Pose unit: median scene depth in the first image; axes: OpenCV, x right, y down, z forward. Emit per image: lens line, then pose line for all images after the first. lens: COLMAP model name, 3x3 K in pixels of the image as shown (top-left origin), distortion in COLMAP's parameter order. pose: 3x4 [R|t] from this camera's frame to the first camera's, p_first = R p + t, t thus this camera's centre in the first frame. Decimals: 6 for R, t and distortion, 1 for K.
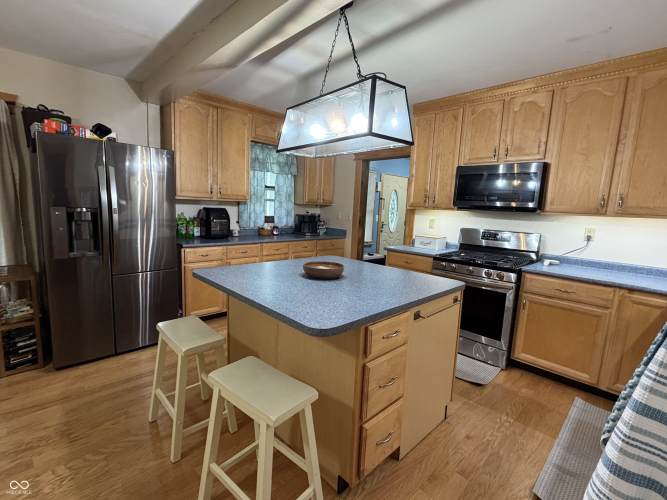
lens RADIAL K [[314.7, 0, 334.3], [0, 314.7, 247.9], [0, 0, 1]] dist [0.001084, 0.002058]
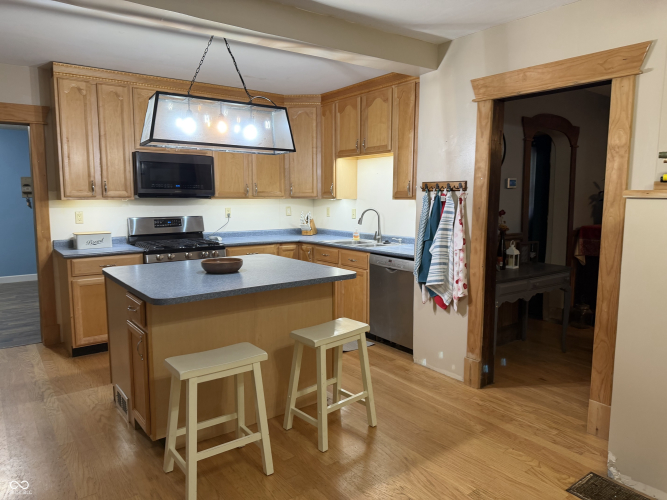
lens RADIAL K [[468.9, 0, 334.1], [0, 468.9, 246.0], [0, 0, 1]] dist [0.057400, -0.058979]
pose [[0.130157, -0.148754, 0.980271, -1.045707], [0.139671, 0.981573, 0.130407, -0.098322], [-0.981606, 0.119942, 0.148535, 0.291645]]
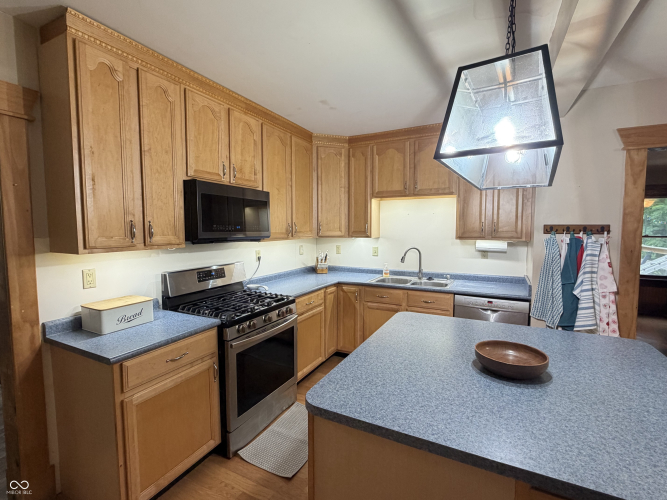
lens RADIAL K [[314.7, 0, 333.1], [0, 314.7, 248.5], [0, 0, 1]] dist [0.001084, 0.002058]
pose [[-0.310950, -0.105411, 0.944563, -0.355679], [0.117456, 0.981950, 0.148250, -0.204261], [-0.943141, 0.157043, -0.292956, 1.059351]]
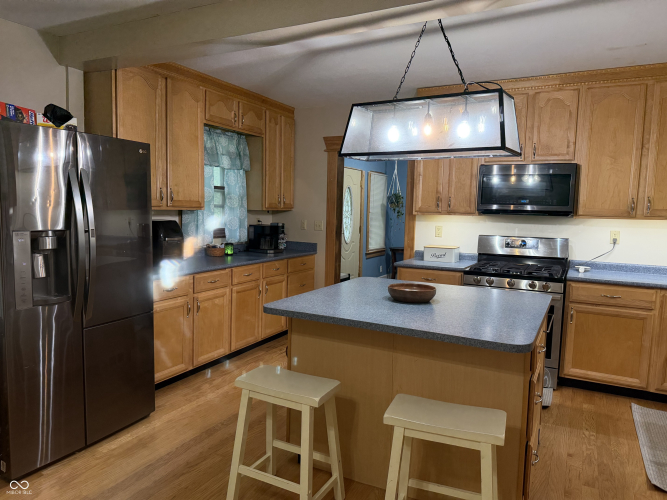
lens RADIAL K [[468.9, 0, 334.2], [0, 468.9, 251.3], [0, 0, 1]] dist [0.057400, -0.058979]
pose [[0.951670, -0.050722, 0.302905, -0.445448], [0.059637, 0.998015, -0.020250, -0.021637], [-0.301276, 0.037336, 0.952806, -0.125123]]
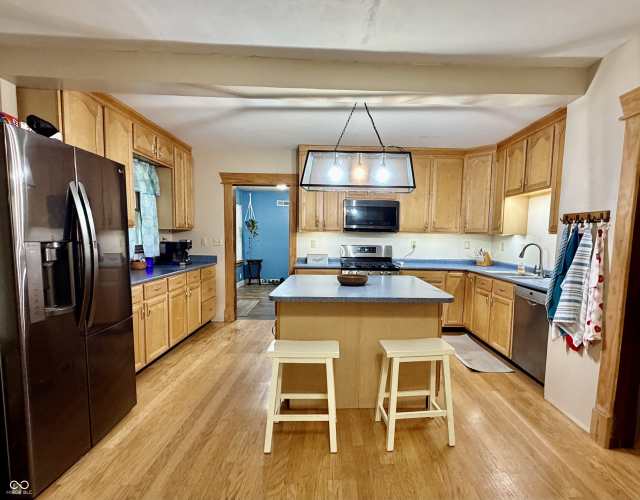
lens RADIAL K [[336.2, 0, 345.3], [0, 336.2, 267.1], [0, 0, 1]] dist [-0.002138, 0.001676]
pose [[0.672900, -0.100916, 0.732818, -0.767775], [0.111985, 0.993130, 0.033936, -0.023467], [-0.731208, 0.059229, 0.679578, 0.045842]]
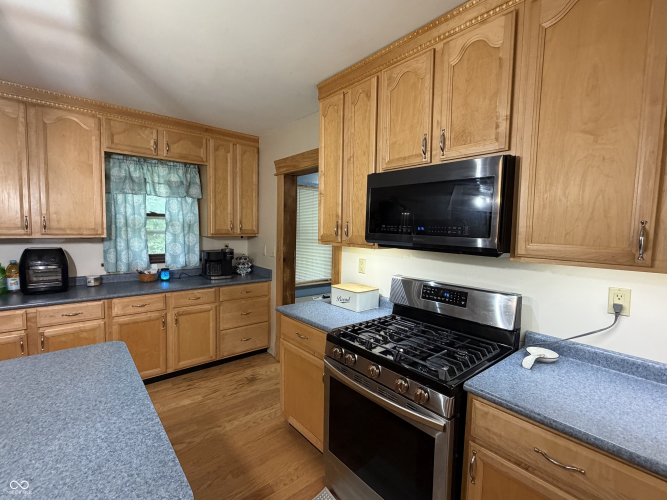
lens RADIAL K [[314.7, 0, 333.7], [0, 314.7, 248.7], [0, 0, 1]] dist [0.001084, 0.002058]
pose [[0.996623, -0.019332, -0.079807, 0.413425], [0.014039, 0.997697, -0.066361, -0.094832], [0.080906, 0.065016, 0.994599, 0.479197]]
